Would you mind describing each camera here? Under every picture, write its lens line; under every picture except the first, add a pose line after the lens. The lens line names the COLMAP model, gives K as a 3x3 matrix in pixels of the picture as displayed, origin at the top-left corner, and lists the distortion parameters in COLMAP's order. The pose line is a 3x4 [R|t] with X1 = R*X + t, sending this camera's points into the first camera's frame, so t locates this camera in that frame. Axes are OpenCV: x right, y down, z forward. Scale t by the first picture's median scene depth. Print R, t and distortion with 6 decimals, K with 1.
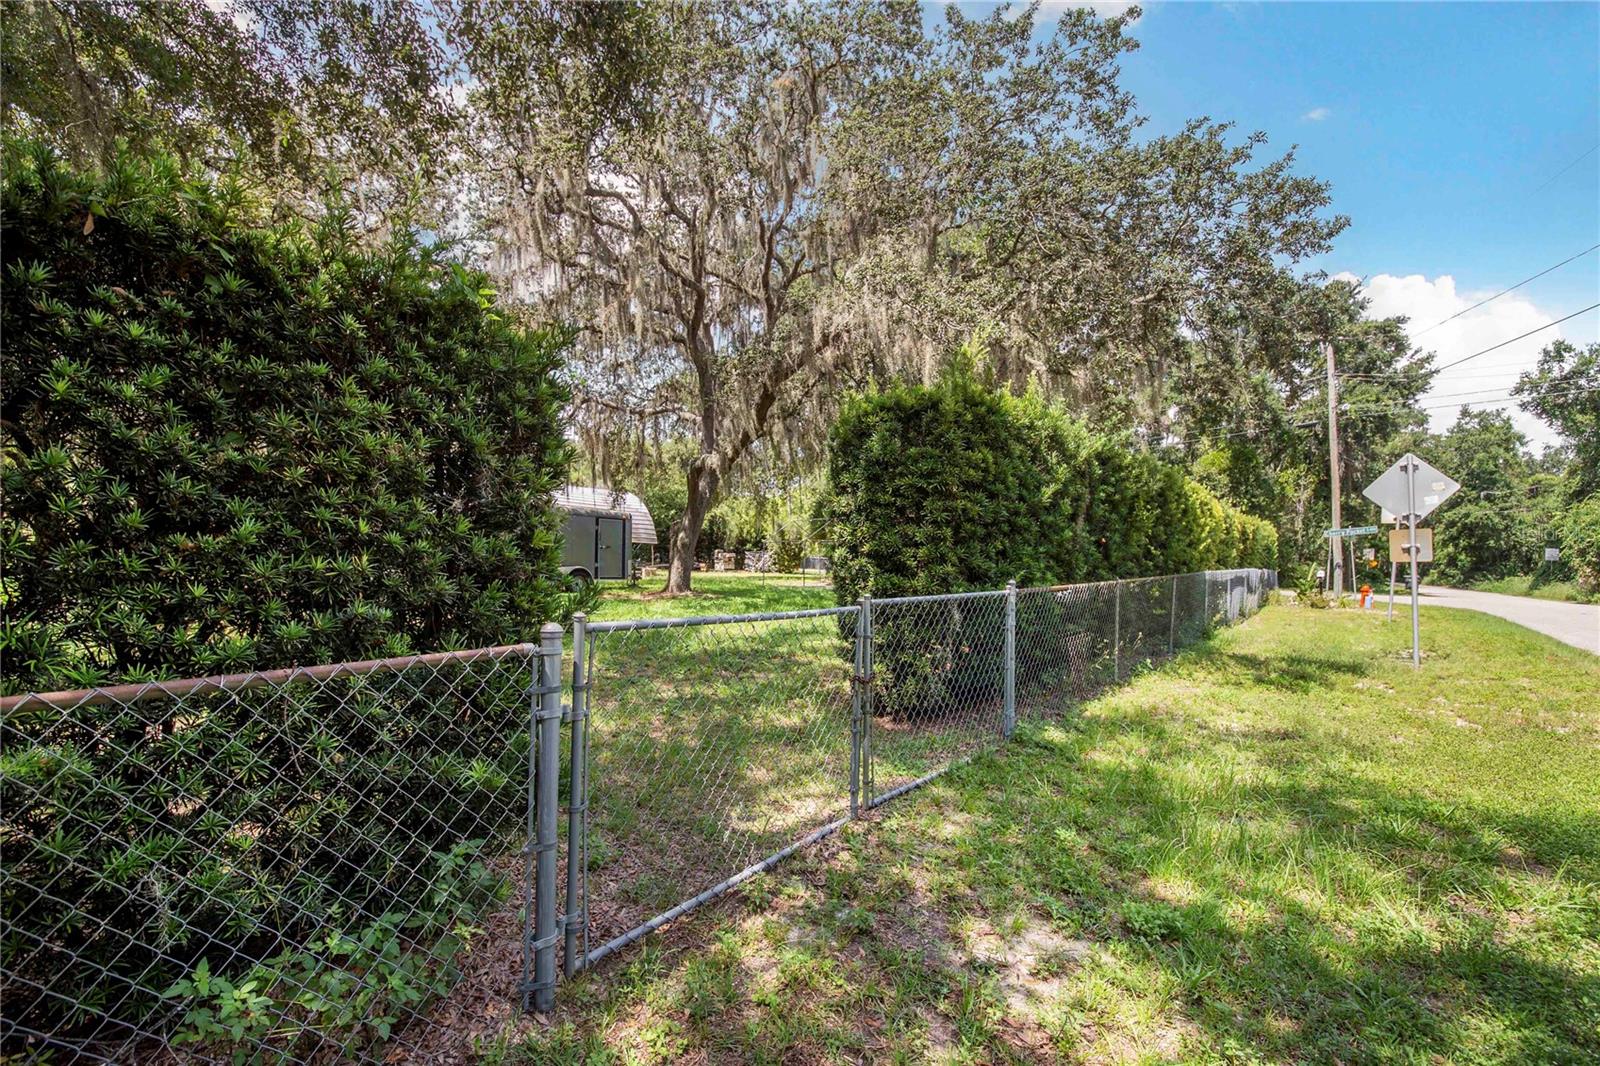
lens RADIAL K [[649.2, 0, 796.8], [0, 649.2, 567.7], [0, 0, 1]] dist [0.000778, -0.000487]
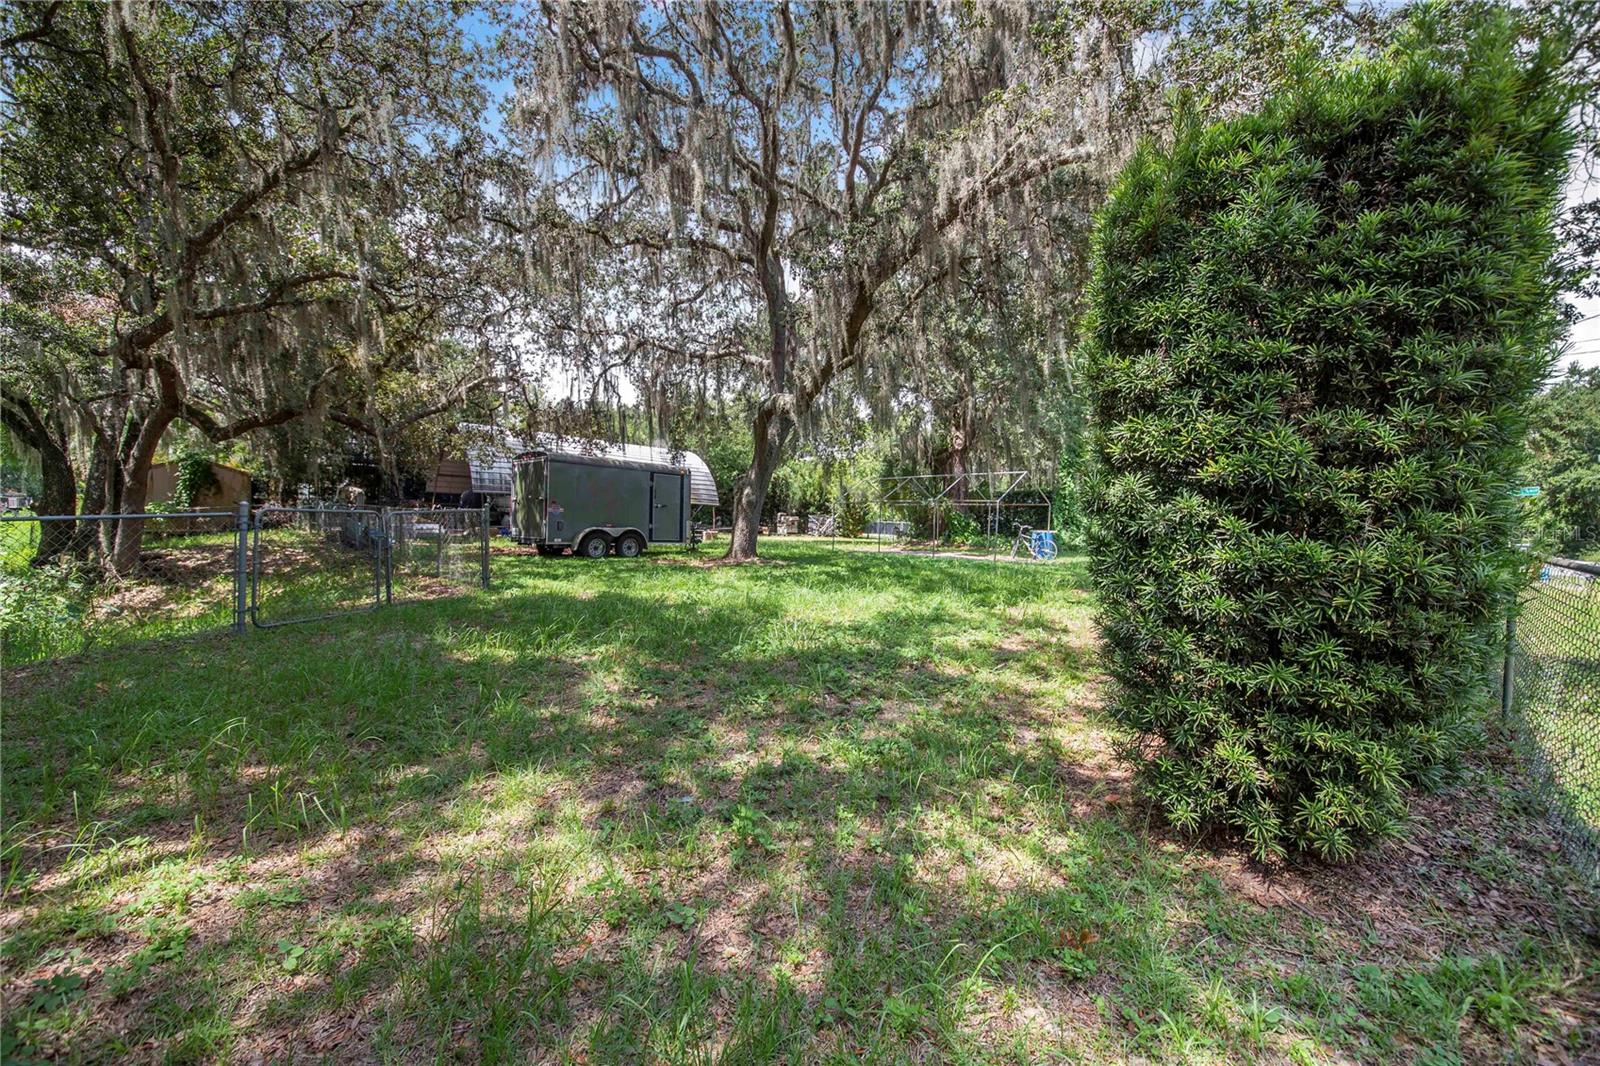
lens RADIAL K [[649.2, 0, 798.4], [0, 649.2, 533.8], [0, 0, 1]] dist [0.000778, -0.000487]
pose [[0.995977, 0.006525, -0.089366, -0.028285], [-0.006320, 0.999977, 0.002577, 0.002522], [0.089381, -0.002001, 0.995996, 0.129343]]
